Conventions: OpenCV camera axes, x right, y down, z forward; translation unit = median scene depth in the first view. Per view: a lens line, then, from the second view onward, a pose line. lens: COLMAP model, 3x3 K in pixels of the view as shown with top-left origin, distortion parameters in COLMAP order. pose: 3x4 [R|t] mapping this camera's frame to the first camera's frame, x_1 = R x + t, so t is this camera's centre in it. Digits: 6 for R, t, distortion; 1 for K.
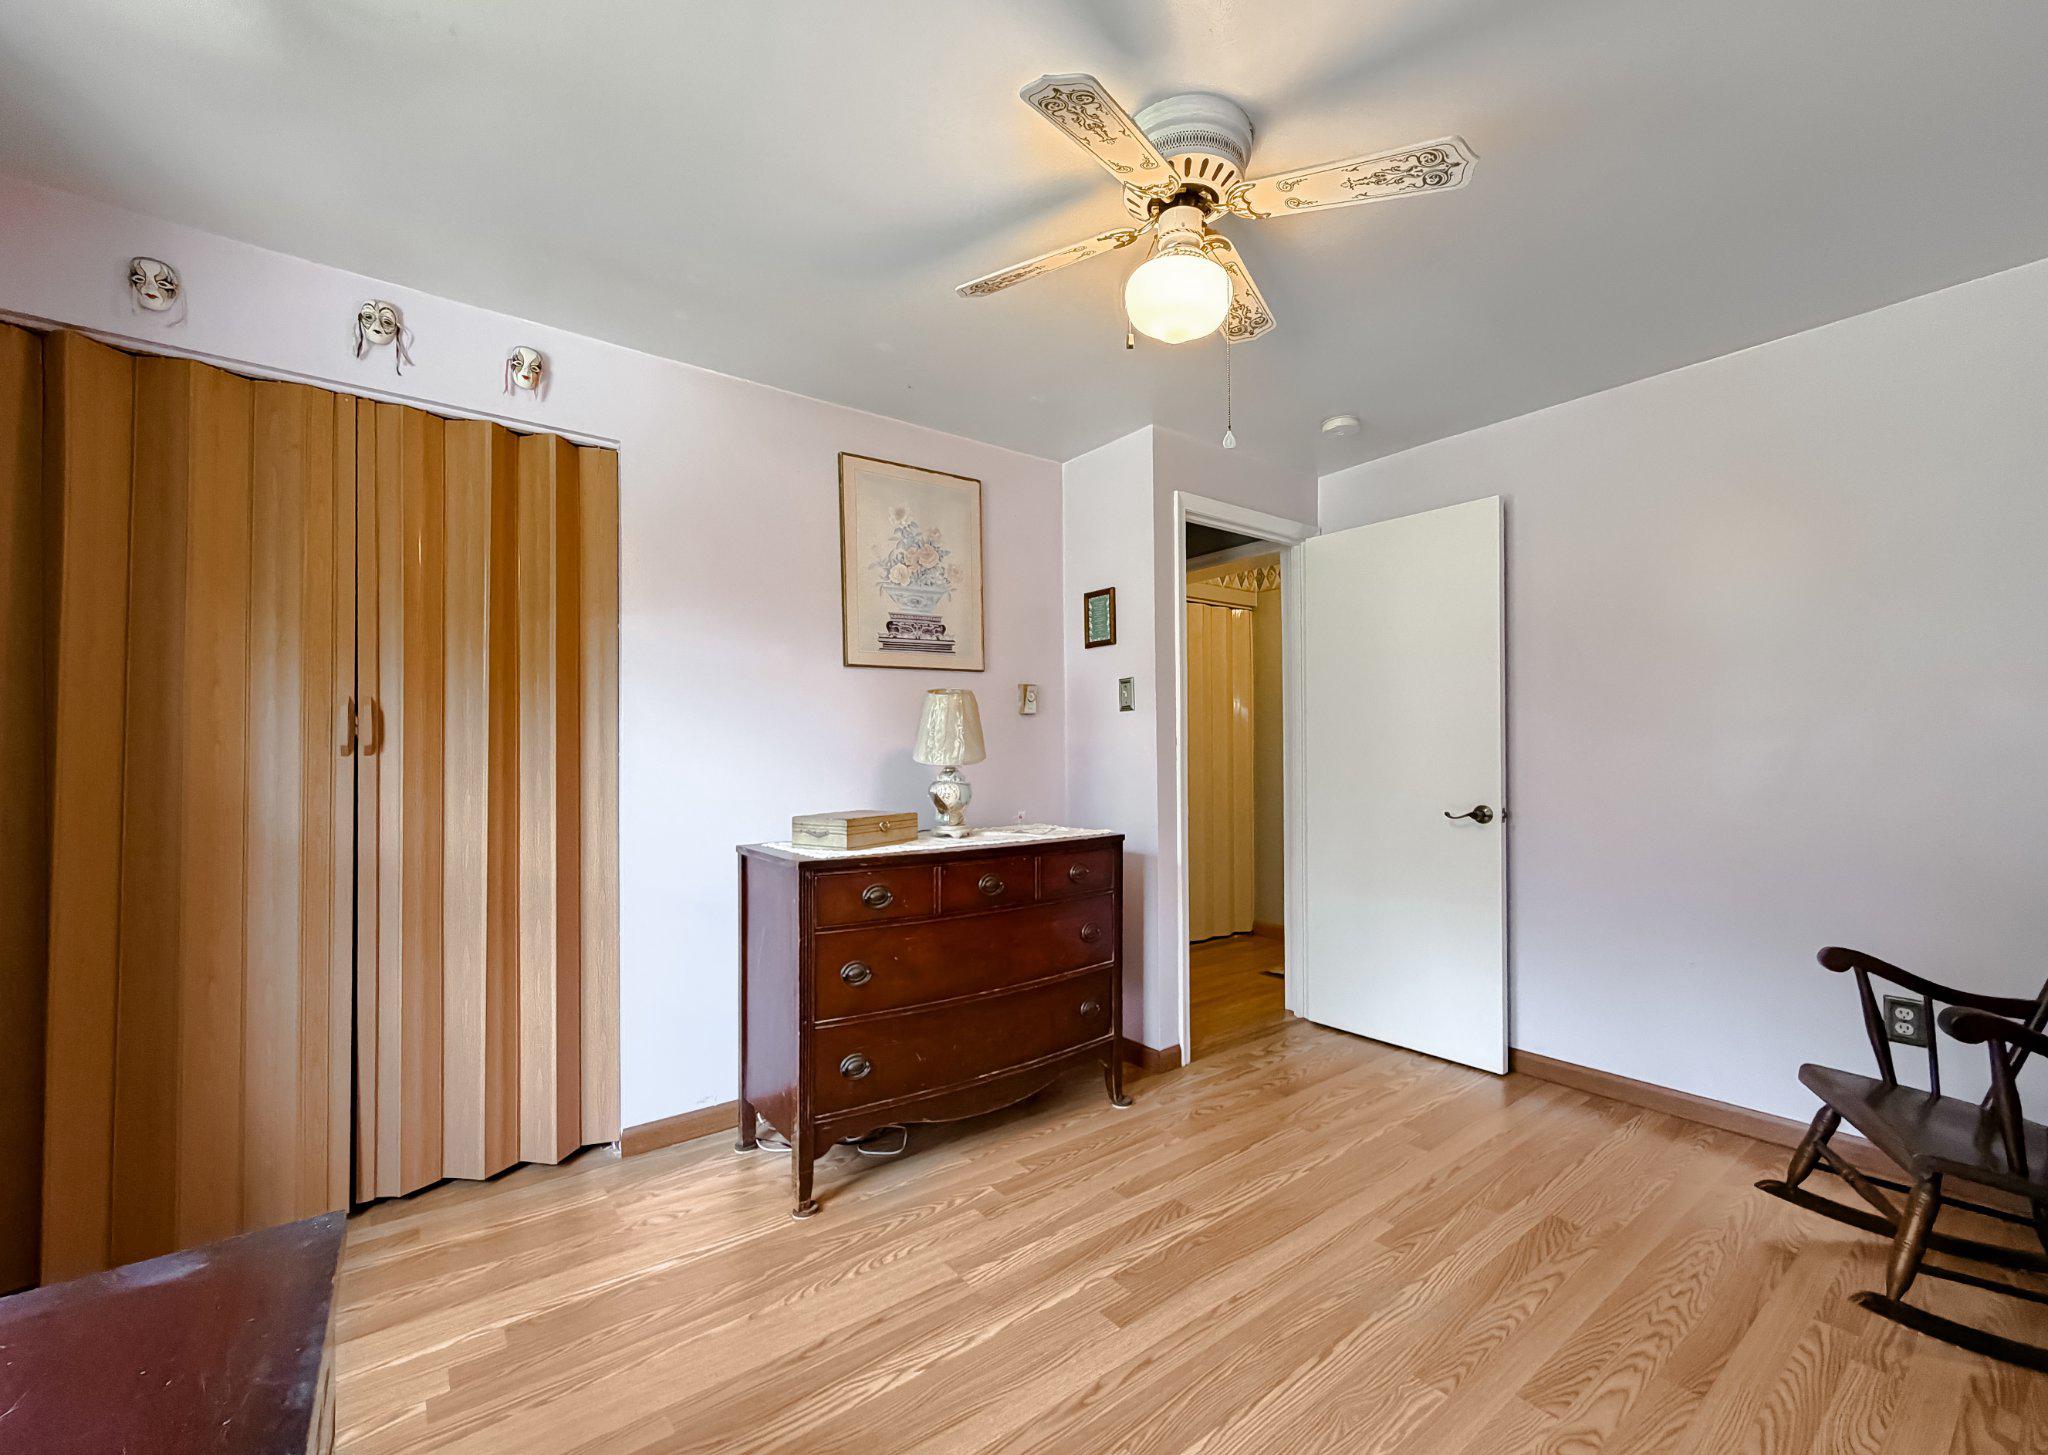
lens RADIAL K [[827.5, 0, 1032.5], [0, 827.5, 752.8], [0, 0, 1]] dist [-0.008829, 0.000076]
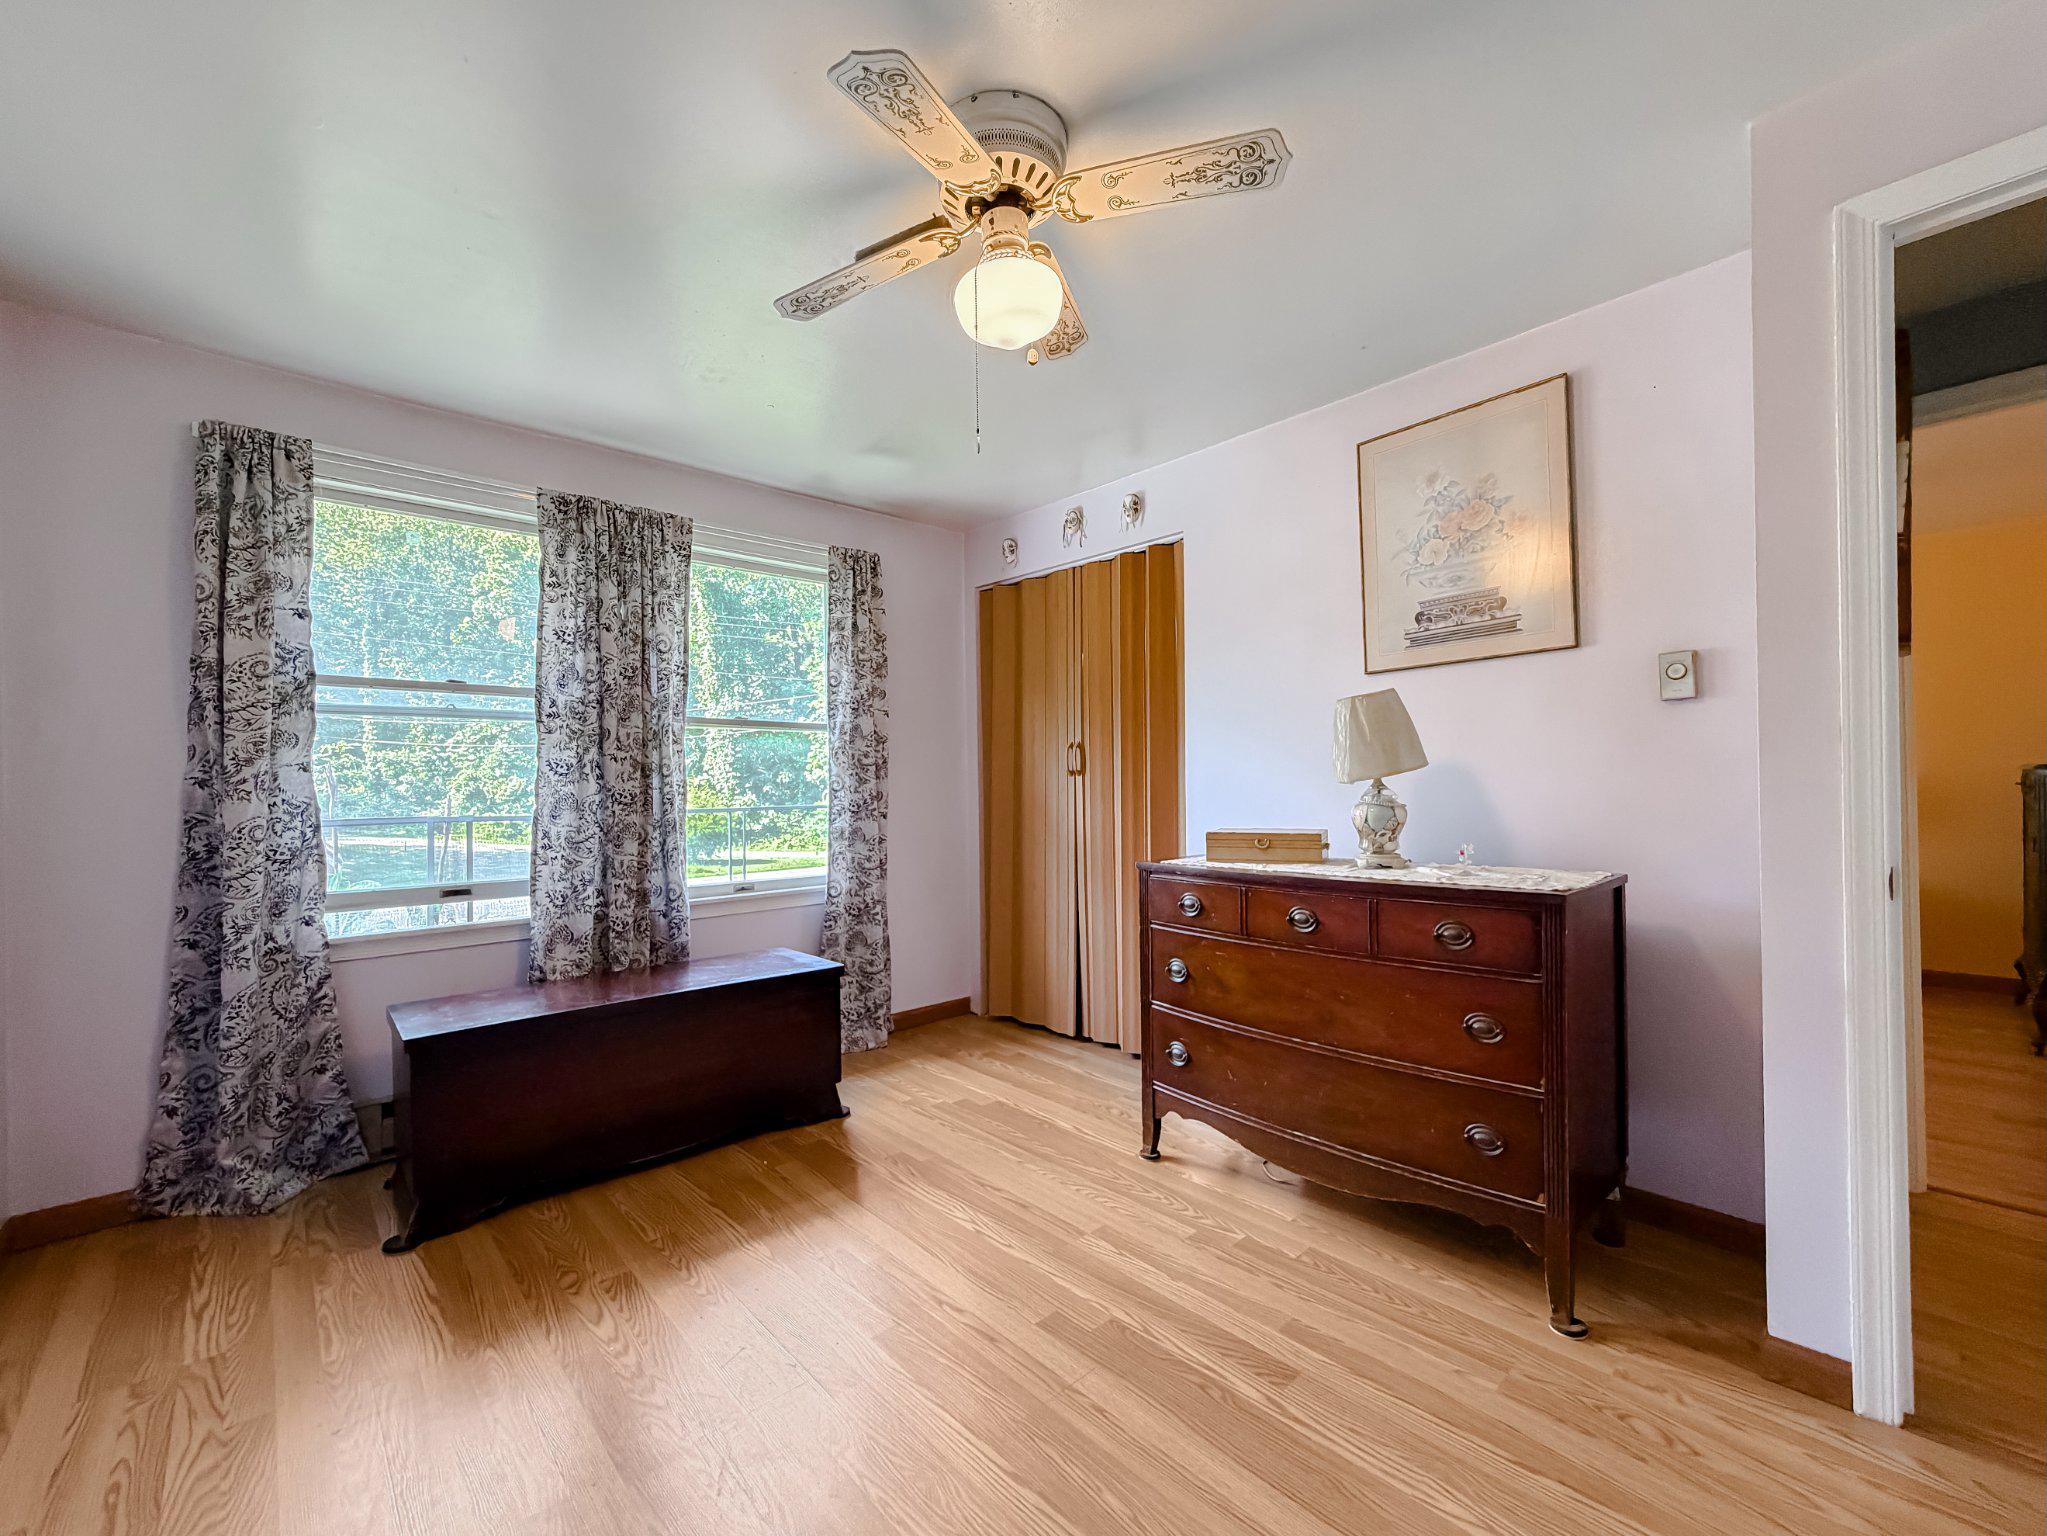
lens RADIAL K [[839.4, 0, 1001.6], [0, 839.4, 780.6], [0, 0, 1]] dist [0.000423, 0.000285]
pose [[0.079903, 0.005245, -0.996789, 0.823502], [0.022687, 0.999718, 0.007079, -0.002244], [0.996544, -0.023180, 0.079762, 0.625647]]
